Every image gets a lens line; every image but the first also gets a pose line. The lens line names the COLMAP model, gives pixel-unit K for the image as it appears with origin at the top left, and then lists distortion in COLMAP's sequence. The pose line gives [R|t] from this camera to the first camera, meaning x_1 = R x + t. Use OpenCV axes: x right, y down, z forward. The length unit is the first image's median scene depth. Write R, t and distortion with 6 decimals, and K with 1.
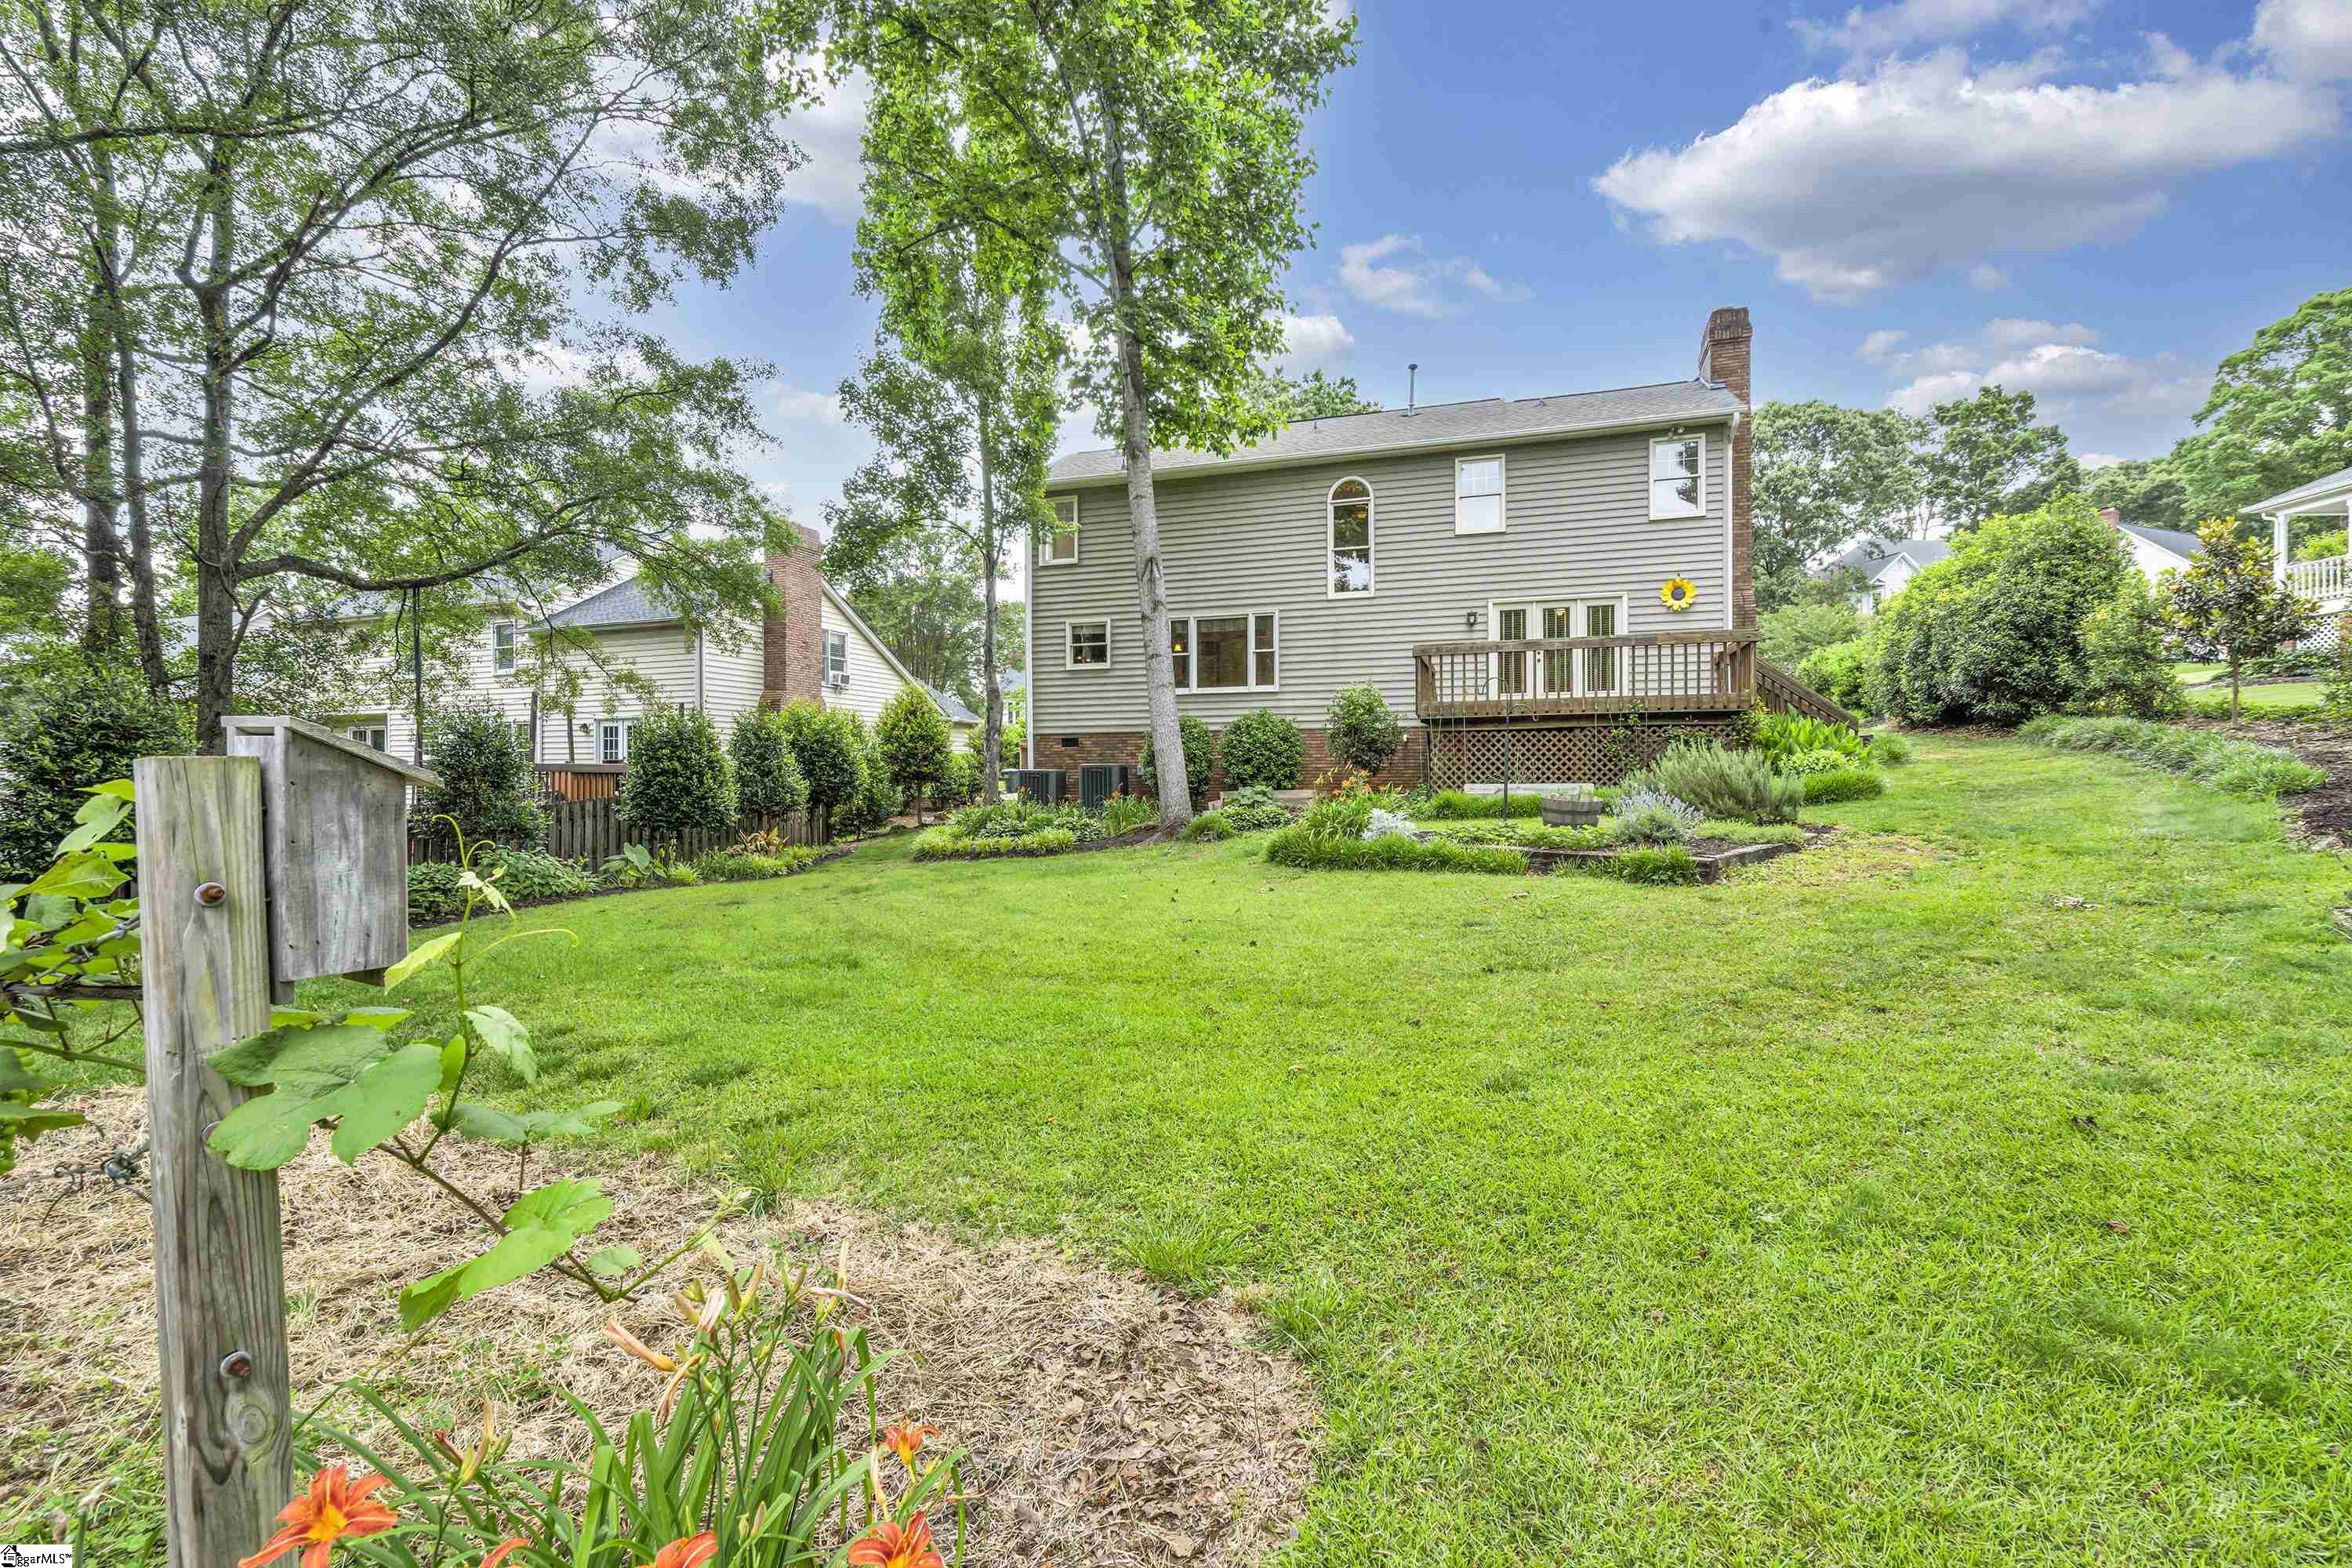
lens RADIAL K [[1040.1, 0, 1171.1], [0, 1040.1, 785.4], [0, 0, 1]] dist [-0.008031, 0.000481]
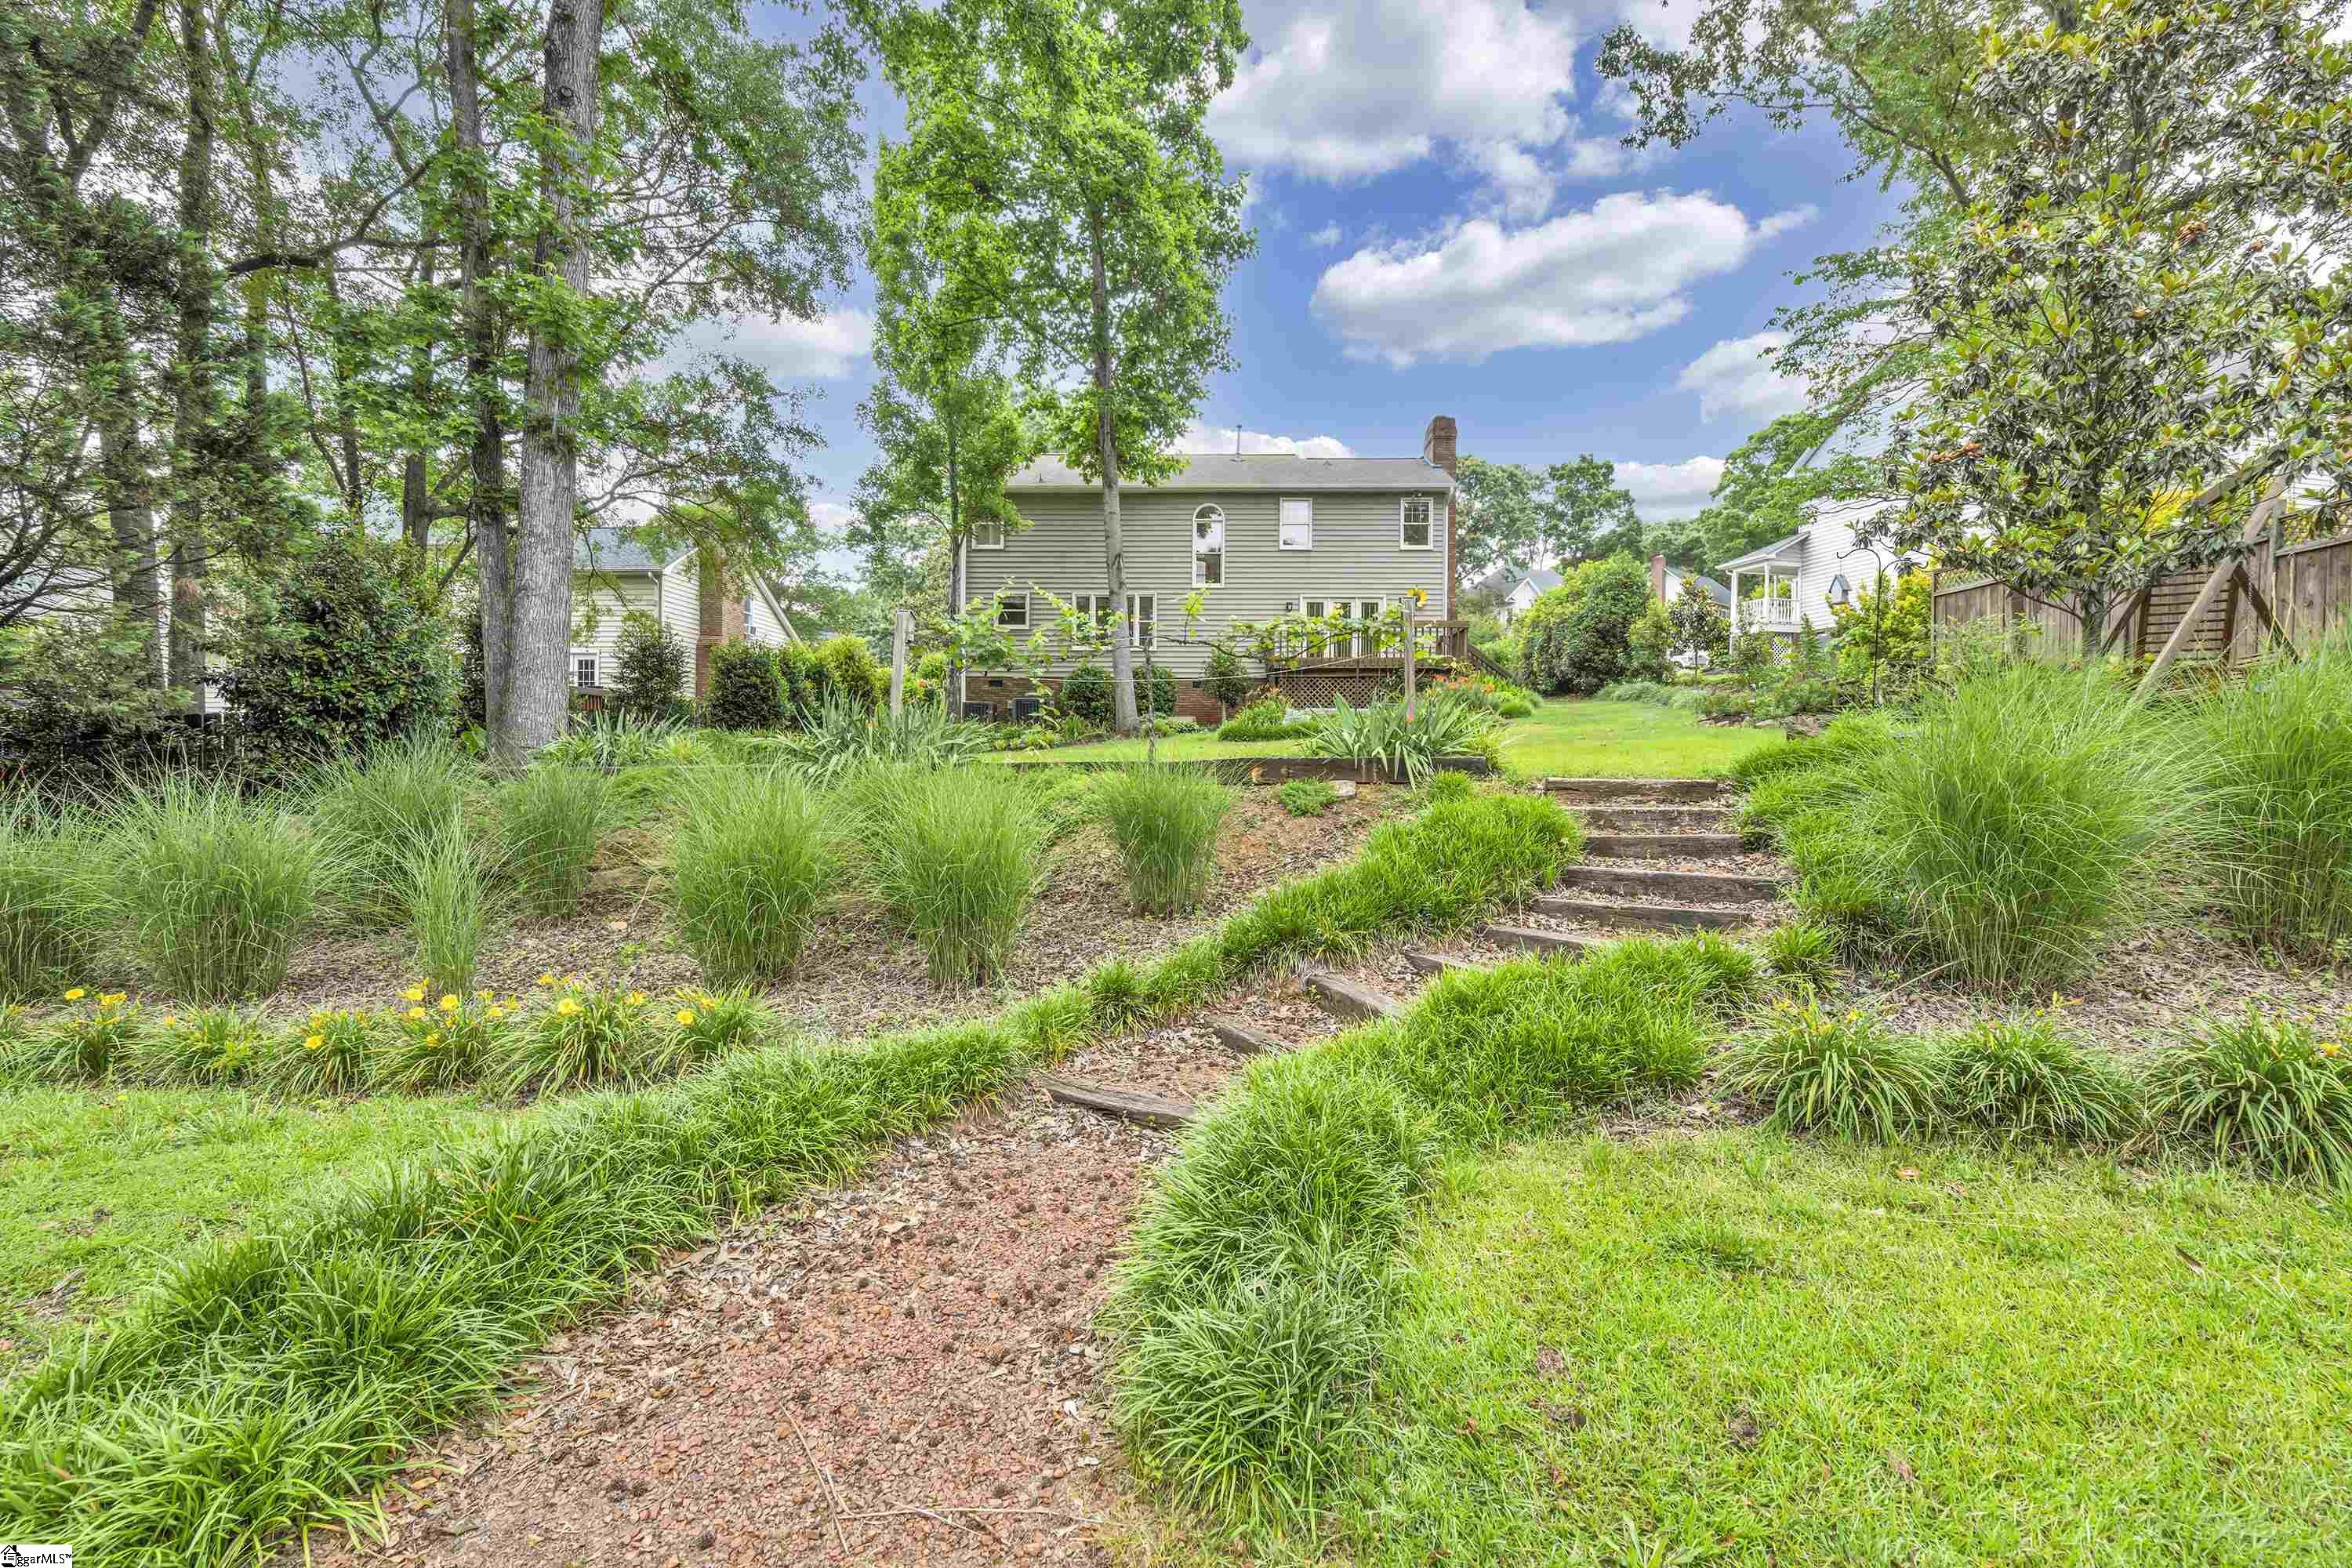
lens RADIAL K [[1040.1, 0, 1177.7], [0, 1040.1, 775.2], [0, 0, 1]] dist [-0.008031, 0.000481]
pose [[0.955796, 0.010048, 0.293860, -0.301853], [-0.010994, 0.999938, 0.001569, 0.081603], [-0.293826, -0.004730, 0.955847, -0.382930]]
